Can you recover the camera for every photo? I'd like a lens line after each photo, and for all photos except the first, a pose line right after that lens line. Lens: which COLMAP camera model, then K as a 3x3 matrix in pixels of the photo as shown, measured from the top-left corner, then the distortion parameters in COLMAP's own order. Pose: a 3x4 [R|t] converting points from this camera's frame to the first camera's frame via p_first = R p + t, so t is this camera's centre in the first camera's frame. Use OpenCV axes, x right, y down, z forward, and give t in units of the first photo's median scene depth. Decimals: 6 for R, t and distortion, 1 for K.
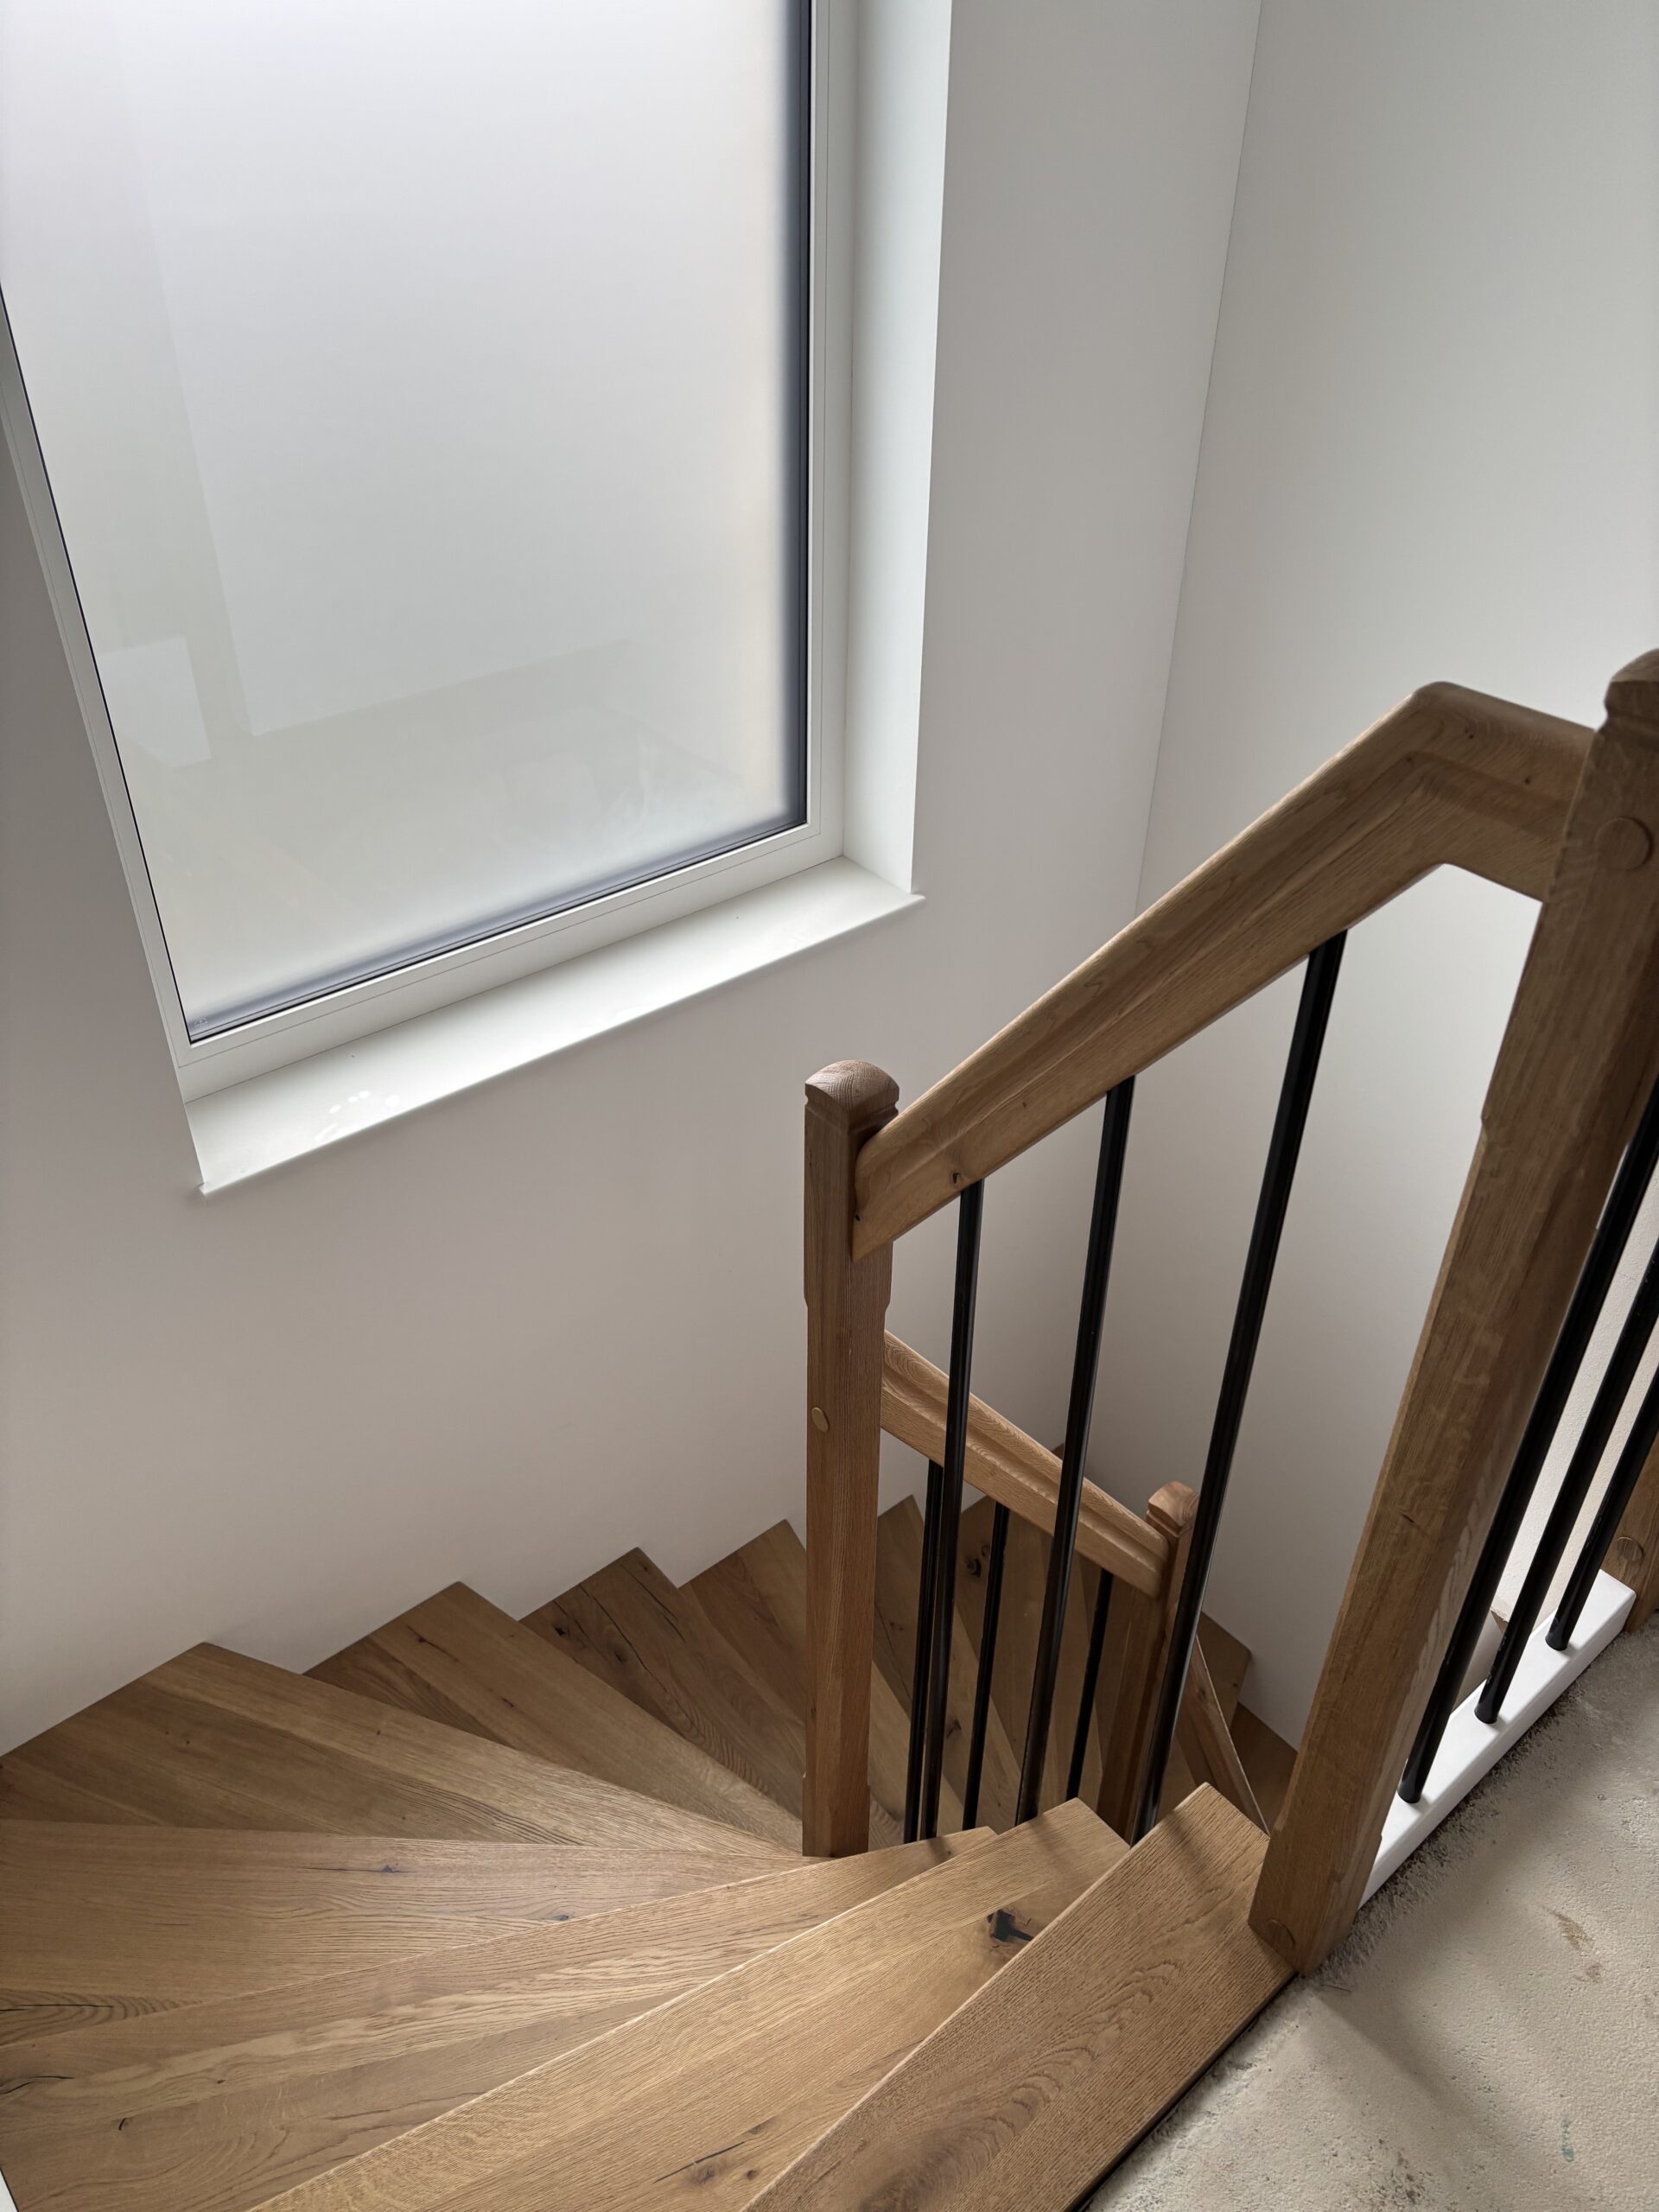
lens RADIAL K [[1670.4, 0, 814.6], [0, 1670.4, 1116.7], [0, 0, 1]] dist [0.053444, -0.026338]
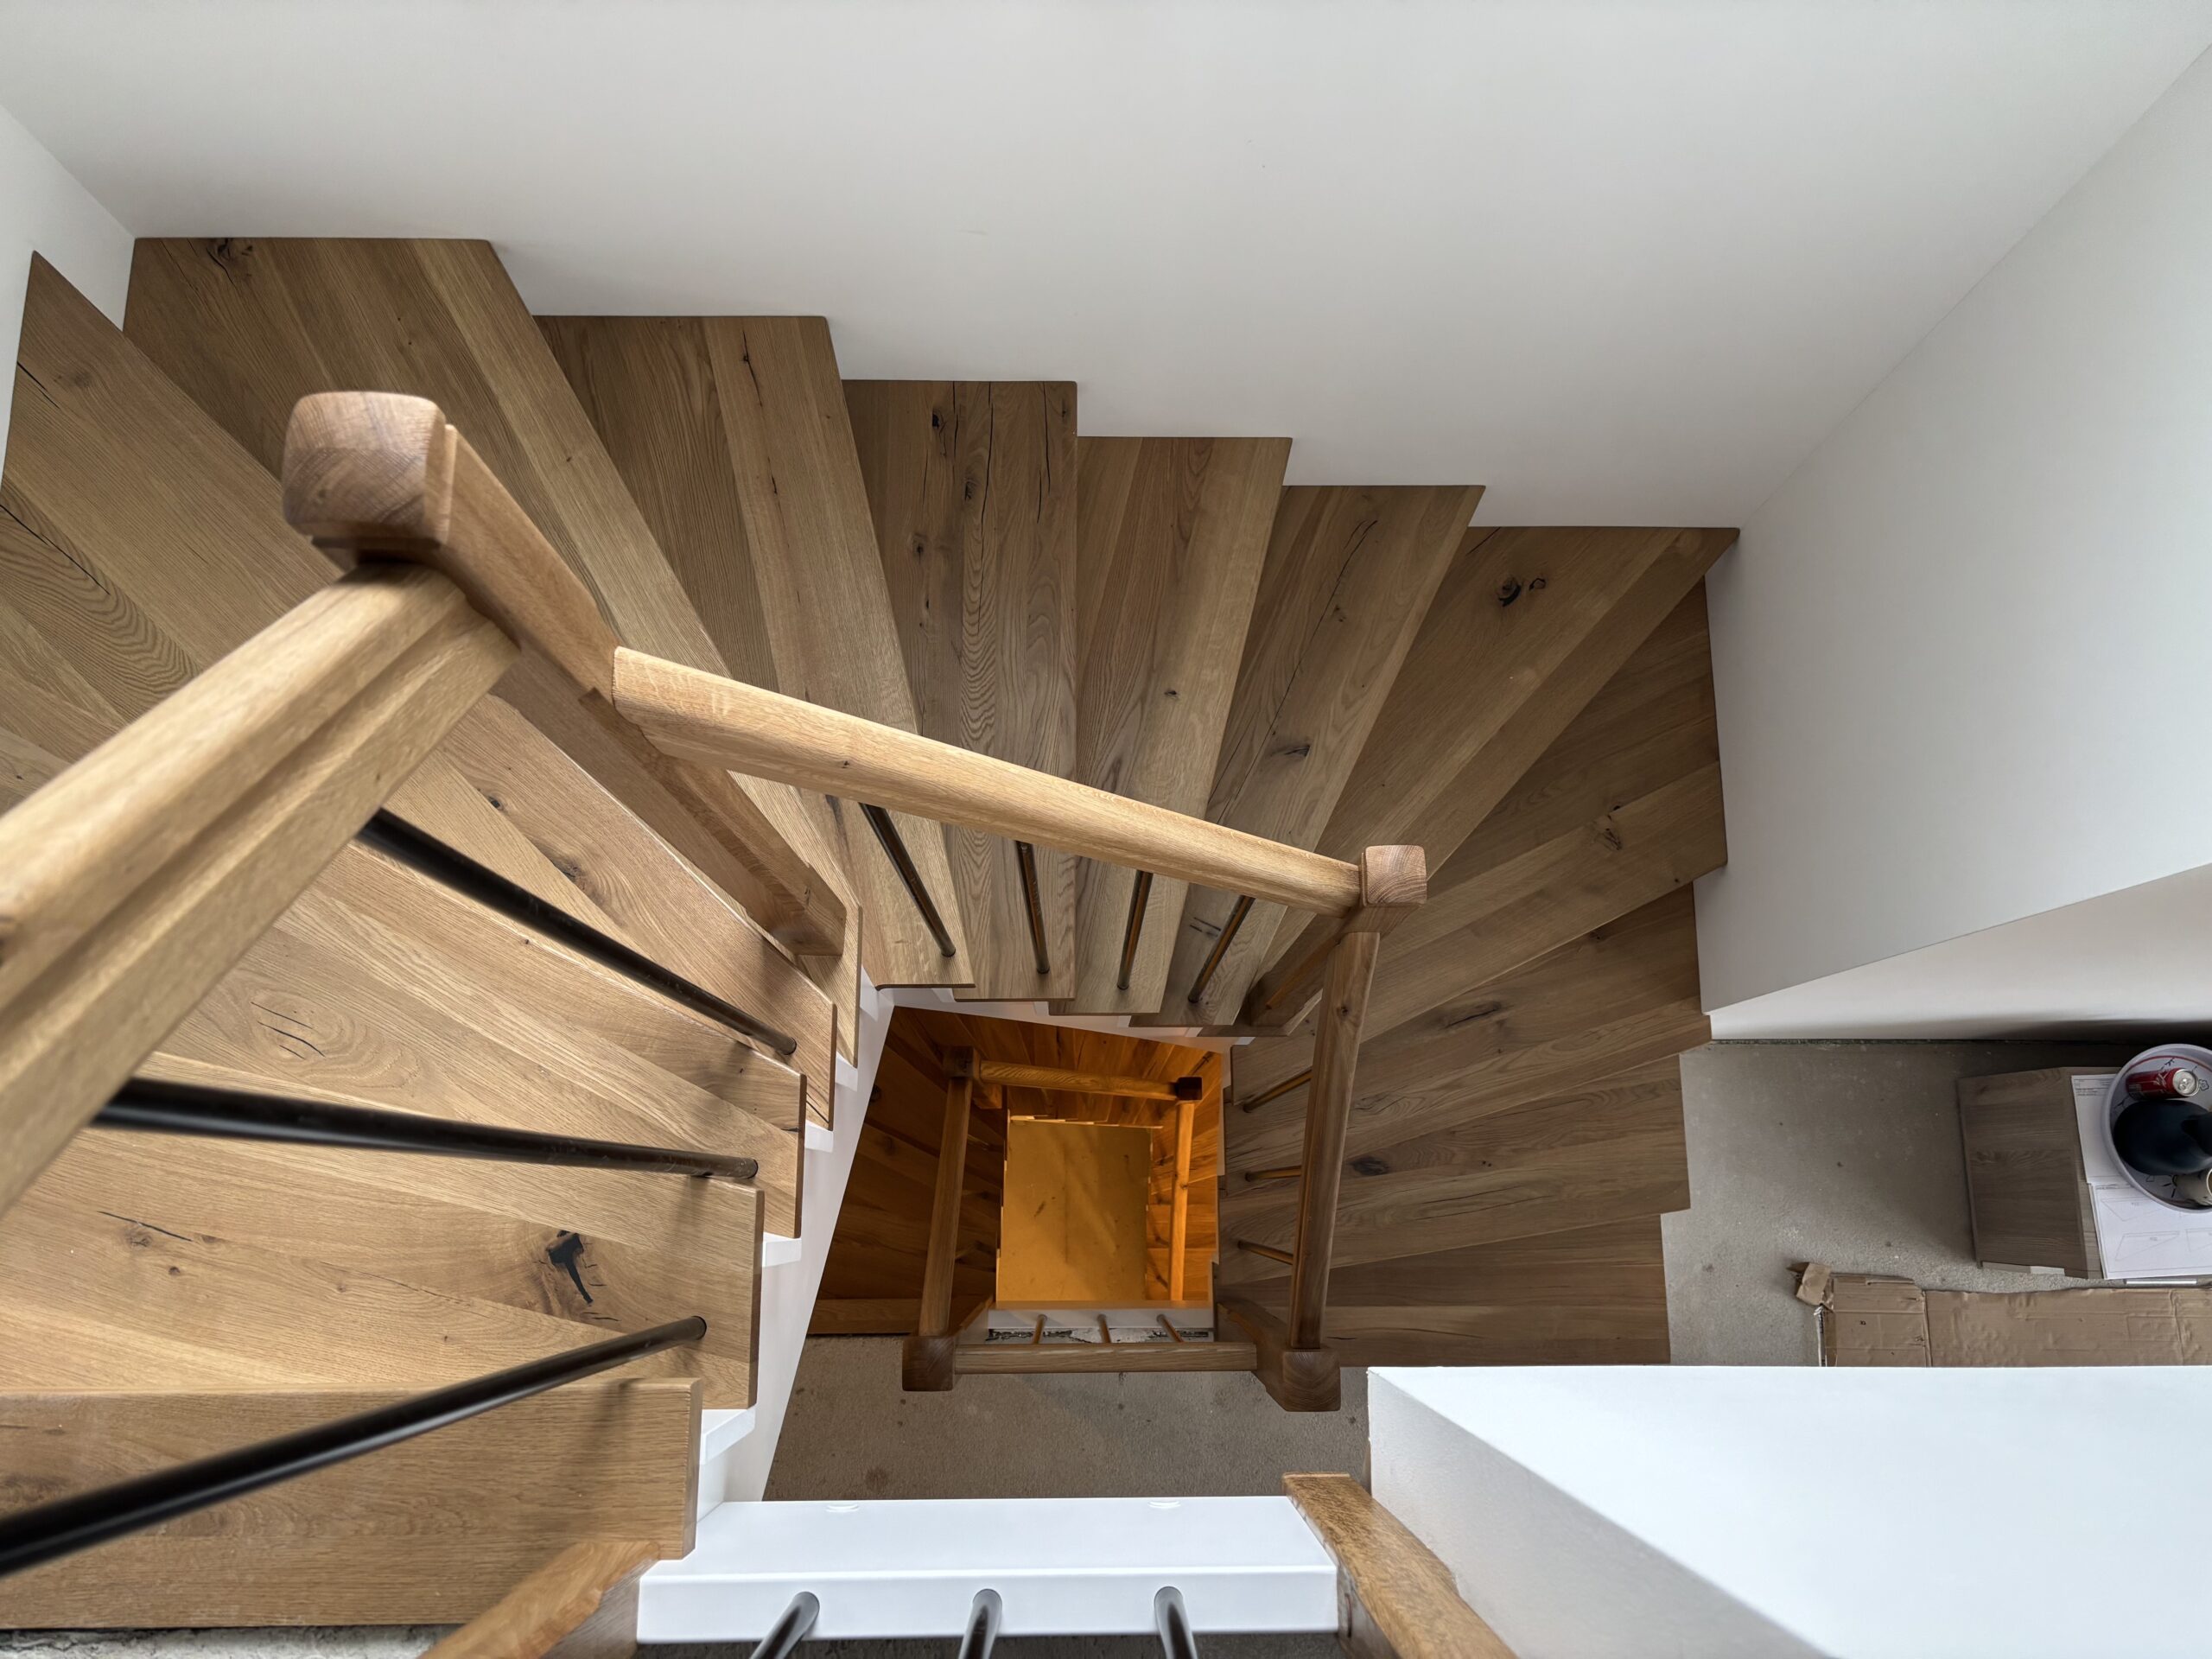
lens RADIAL K [[1670.4, 0, 1124.2], [0, 1670.4, 820.4], [0, 0, 1]] dist [0.053444, -0.026338]
pose [[0.765070, 0.628612, -0.139697, 0.212609], [-0.376200, 0.612385, 0.695312, -0.250067], [0.522630, -0.479408, 0.705001, 0.436066]]
